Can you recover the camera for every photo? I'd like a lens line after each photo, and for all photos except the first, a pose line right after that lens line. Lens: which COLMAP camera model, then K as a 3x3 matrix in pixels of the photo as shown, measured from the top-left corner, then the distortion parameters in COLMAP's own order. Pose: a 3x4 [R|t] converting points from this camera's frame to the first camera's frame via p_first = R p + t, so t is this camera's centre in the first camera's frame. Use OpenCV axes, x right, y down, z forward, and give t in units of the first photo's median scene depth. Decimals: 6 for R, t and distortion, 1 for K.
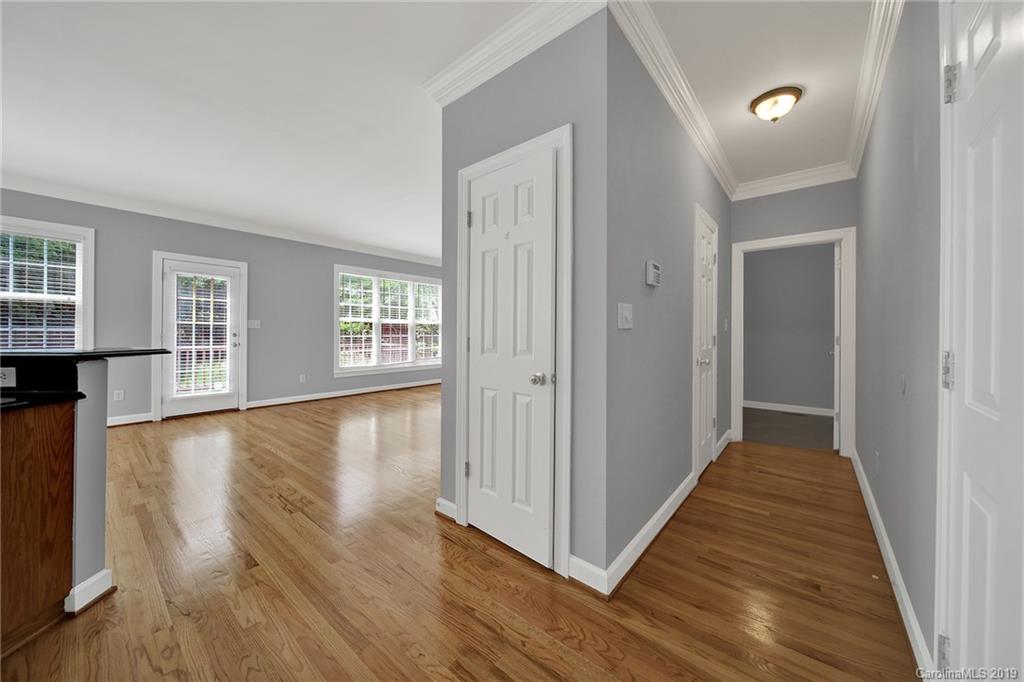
lens RADIAL K [[362.1, 0, 510.8], [0, 362.1, 334.4], [0, 0, 1]] dist [-0.001509, -0.000537]
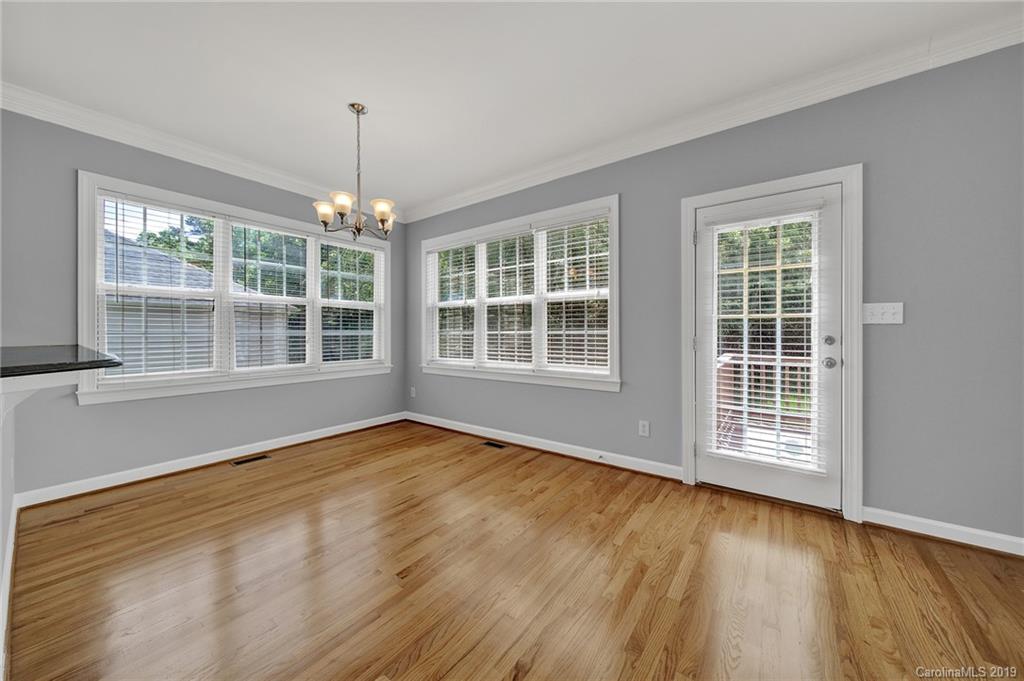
lens RADIAL K [[362.1, 0, 510.8], [0, 362.1, 333.9], [0, 0, 1]] dist [-0.001509, -0.000537]
pose [[0.051084, -0.004029, -0.998686, -0.364521], [0.000543, 0.999992, -0.004006, -0.004797], [0.998694, -0.000337, 0.051085, 0.619487]]
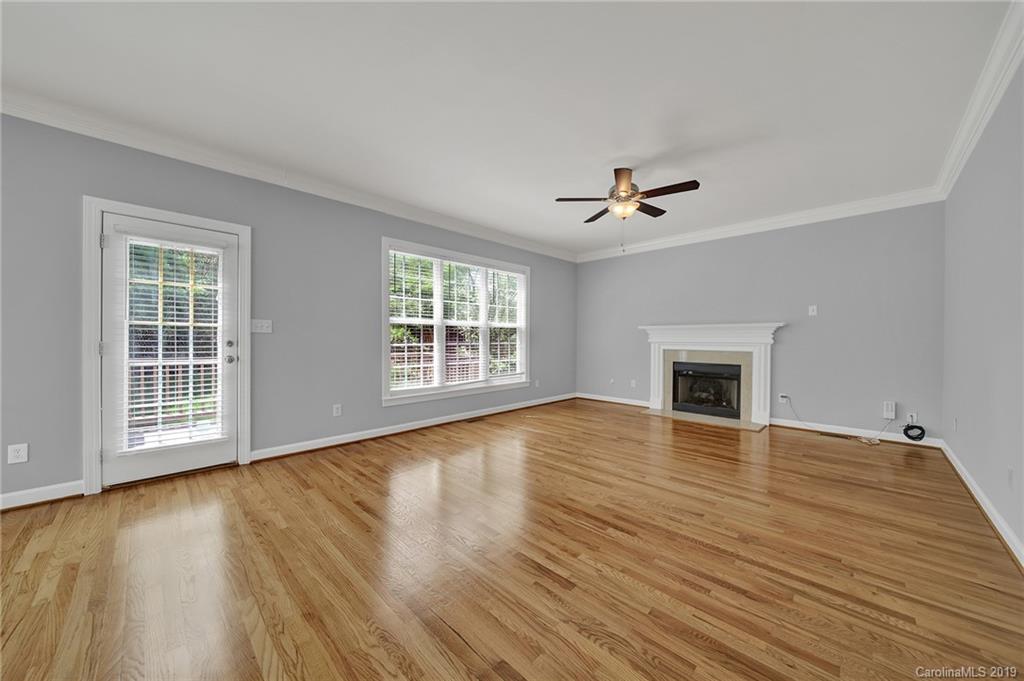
lens RADIAL K [[361.5, 0, 512.0], [0, 361.5, 340.5], [0, 0, 1]] dist [-0.004940, 0.000017]
pose [[0.996493, 0.000112, -0.083676, -0.245580], [-0.000114, 1.000000, -0.000021, -0.003908], [0.083676, 0.000030, 0.996493, 0.447970]]
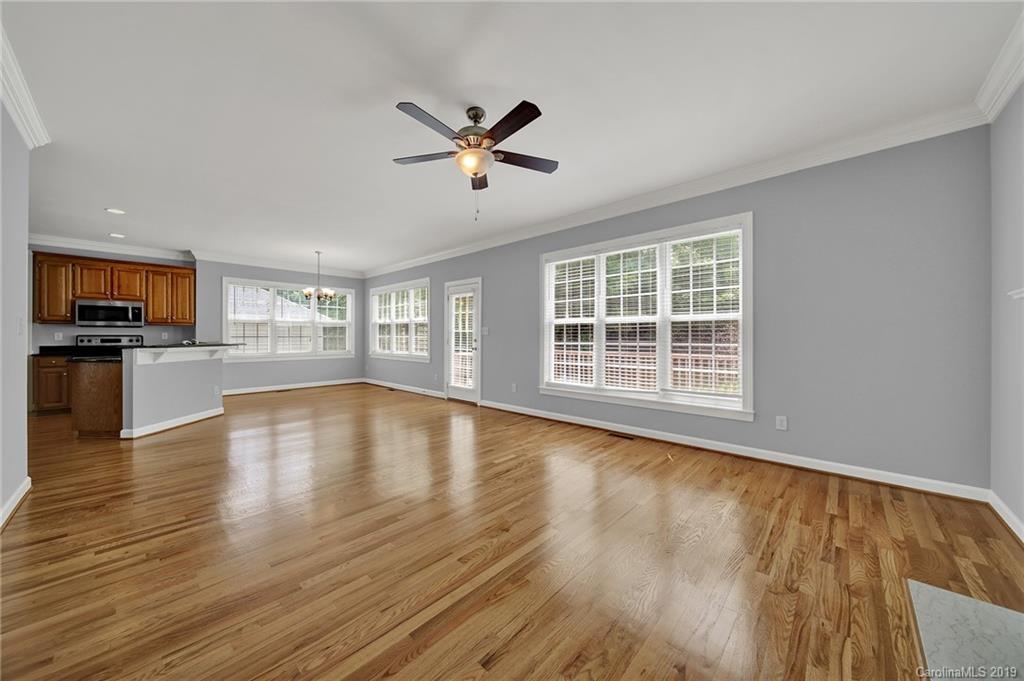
lens RADIAL K [[362.1, 0, 510.8], [0, 362.1, 333.9], [0, 0, 1]] dist [-0.001509, -0.000537]
pose [[-0.064142, -0.011468, -0.997875, 0.416437], [-0.004407, 0.999927, -0.011209, -0.007156], [0.997931, 0.003678, -0.064188, 1.234082]]
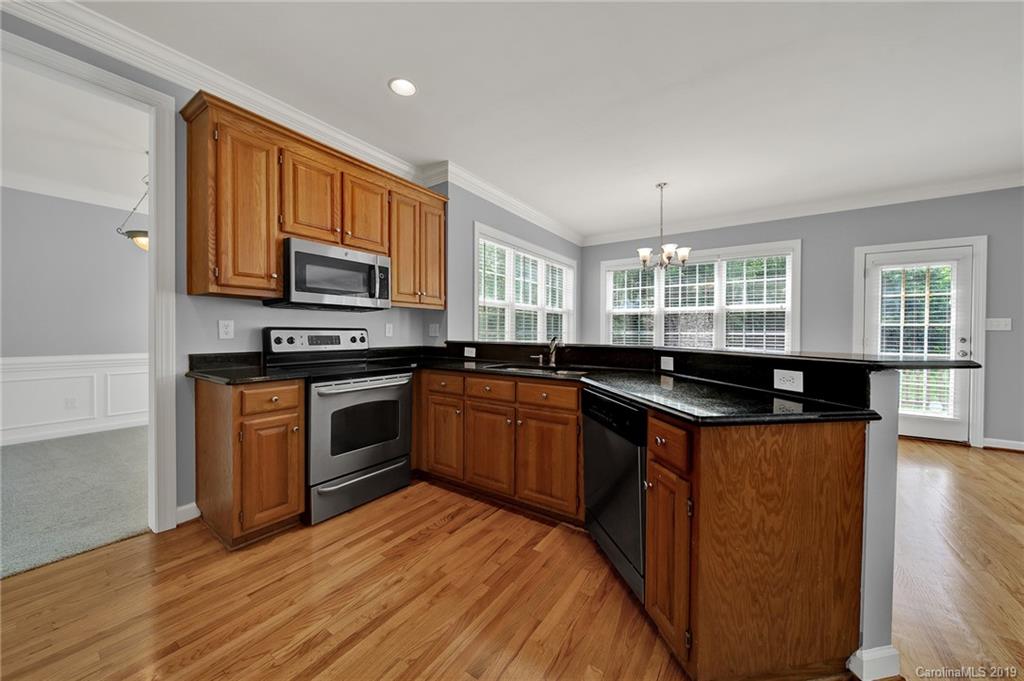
lens RADIAL K [[363.0, 0, 509.5], [0, 363.0, 337.9], [0, 0, 1]] dist [-0.005312, -0.000327]
pose [[0.092406, 0.005546, -0.995706, -0.141155], [-0.007297, 0.999961, 0.004893, 0.000385], [0.995695, 0.006814, 0.092443, 0.038801]]
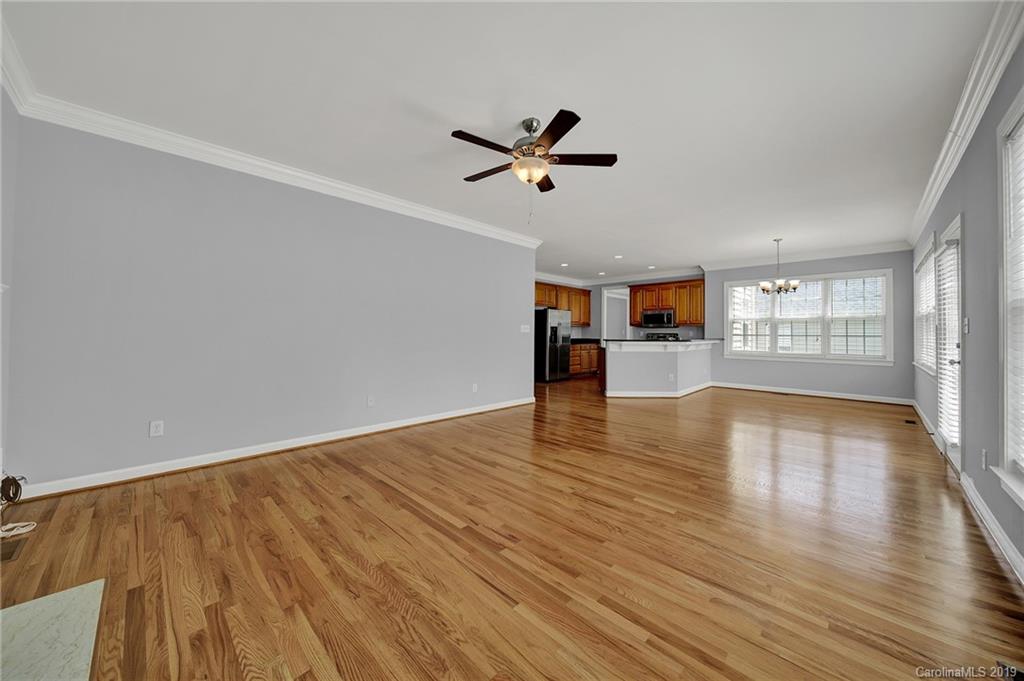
lens RADIAL K [[360.8, 0, 509.2], [0, 360.8, 327.4], [0, 0, 1]] dist [-0.000415, -0.000083]
pose [[-0.995867, -0.010184, 0.090248, -0.112026], [-0.011023, 0.999901, -0.008802, -0.015143], [-0.090149, -0.009760, -0.995880, 1.689993]]
